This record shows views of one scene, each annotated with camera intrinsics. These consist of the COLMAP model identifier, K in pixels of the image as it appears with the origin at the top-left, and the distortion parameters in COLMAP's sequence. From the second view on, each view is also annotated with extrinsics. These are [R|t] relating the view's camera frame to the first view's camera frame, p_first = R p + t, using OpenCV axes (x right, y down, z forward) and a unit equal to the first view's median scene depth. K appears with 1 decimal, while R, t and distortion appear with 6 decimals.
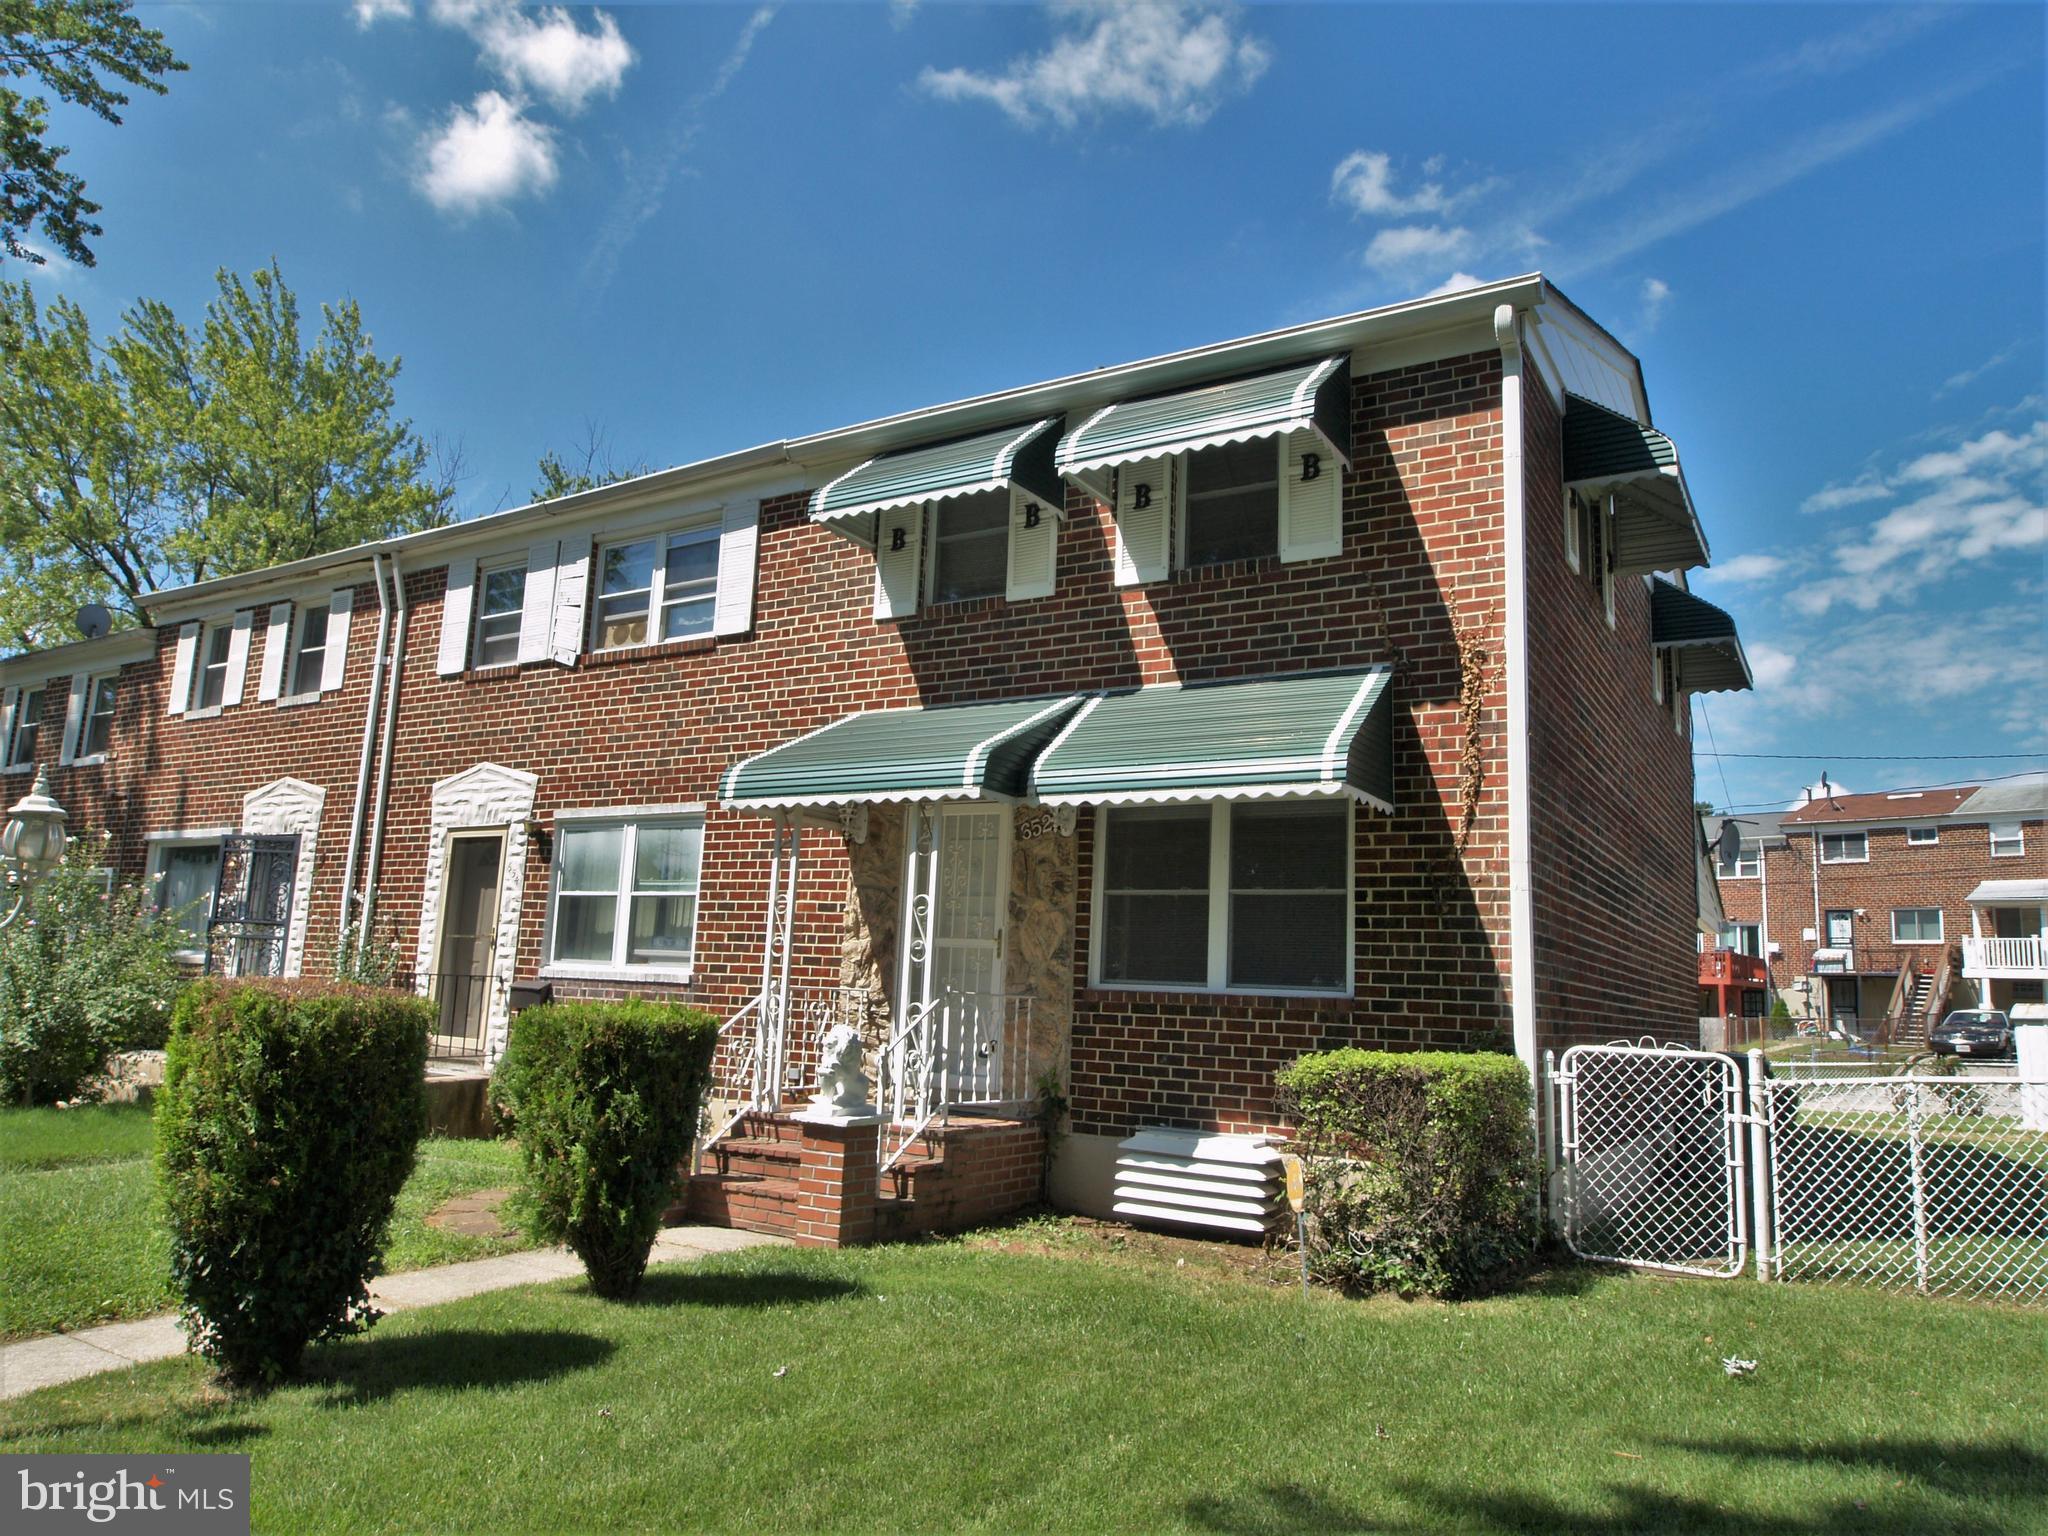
lens RADIAL K [[1380.5, 0, 1028.5], [0, 1380.5, 770.9], [0, 0, 1]] dist [-0.011141, -0.003998]
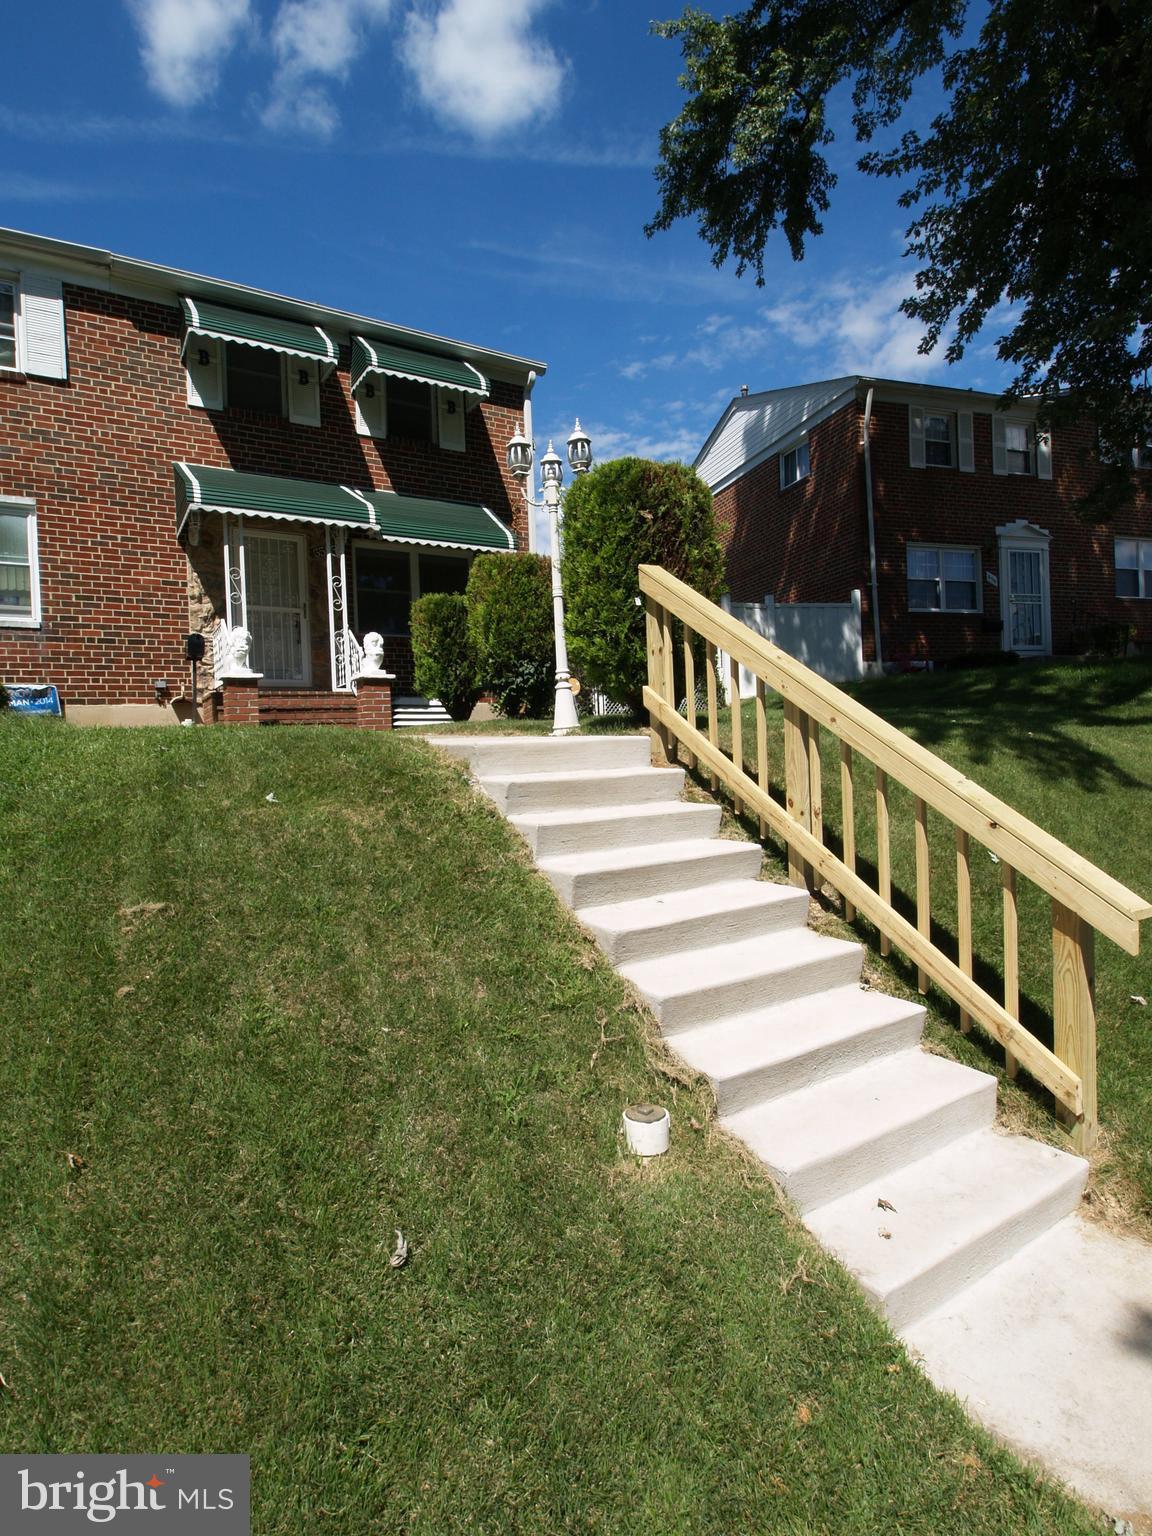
lens RADIAL K [[801.4, 0, 579.7], [0, 801.4, 765.8], [0, 0, 1]] dist [-0.015148, -0.003149]
pose [[0.437201, -0.080757, 0.895731, -0.936279], [-0.093208, 0.986529, 0.134438, 0.165888], [-0.894521, -0.142266, 0.423784, 0.174825]]
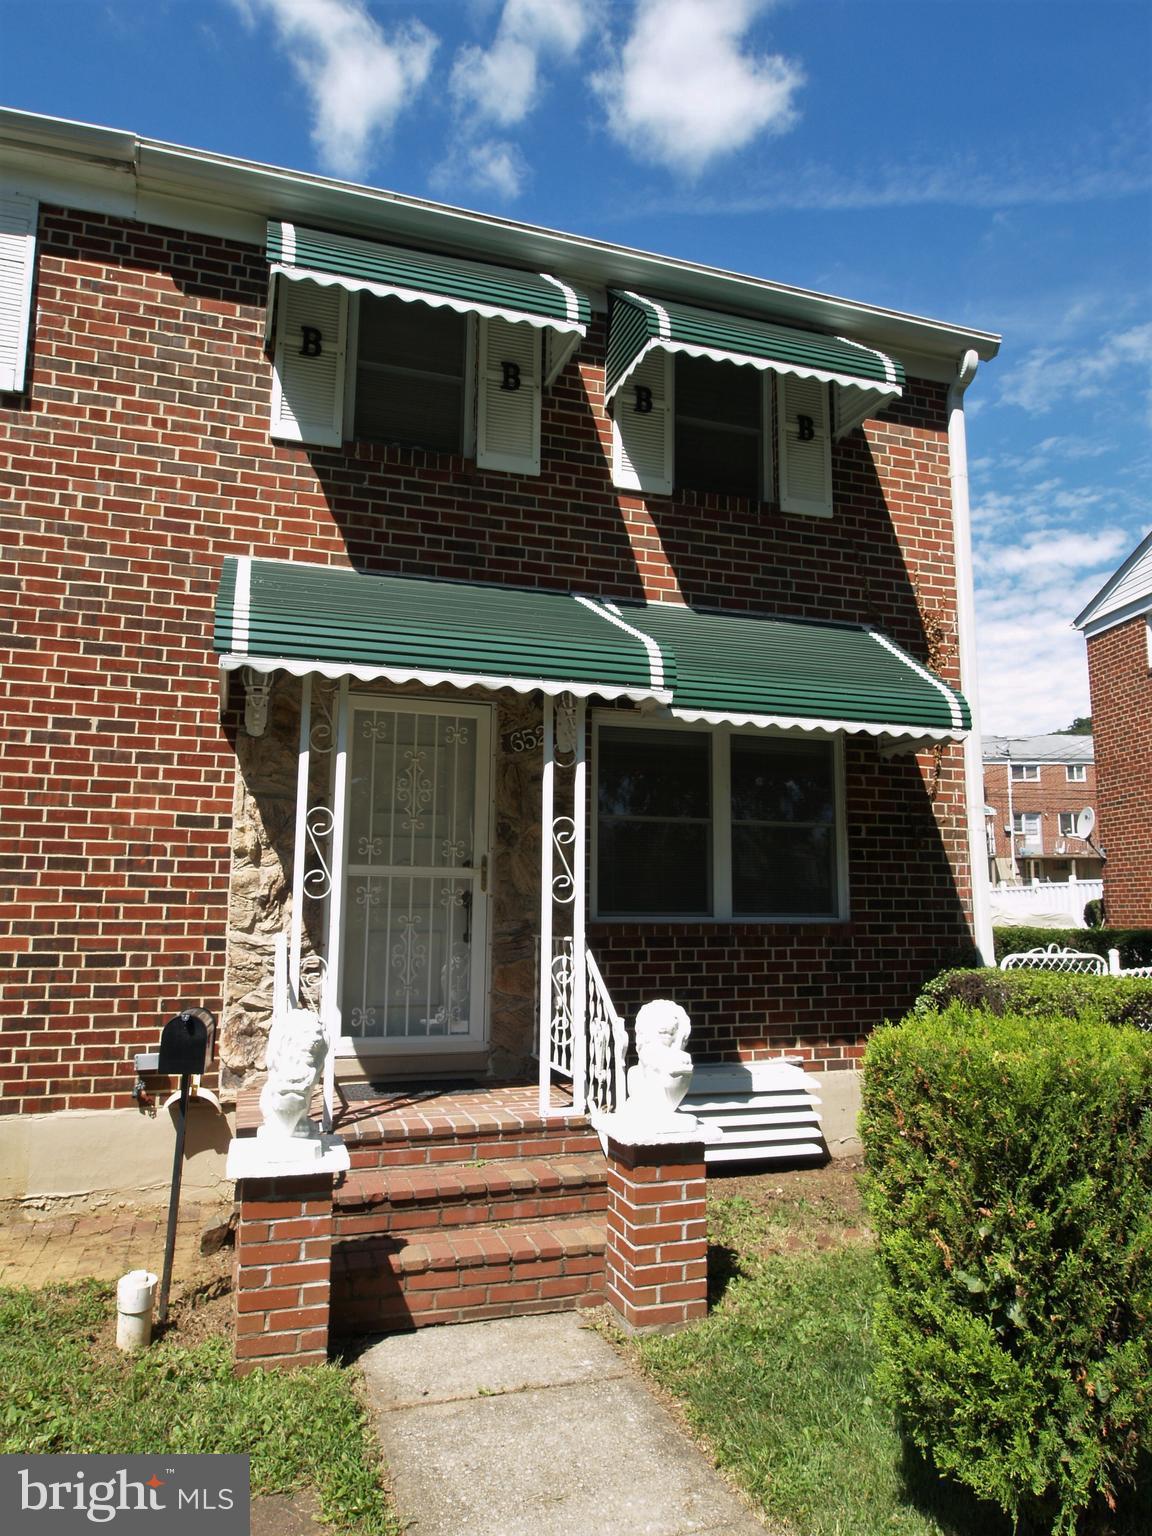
lens RADIAL K [[1035.4, 0, 582.5], [0, 1035.4, 762.8], [0, 0, 1]] dist [-0.011141, -0.003998]
pose [[0.633030, 0.068718, 0.771071, -0.512303], [-0.107337, 0.994223, -0.000484, 0.057089], [-0.766650, -0.082458, 0.636749, 0.608129]]
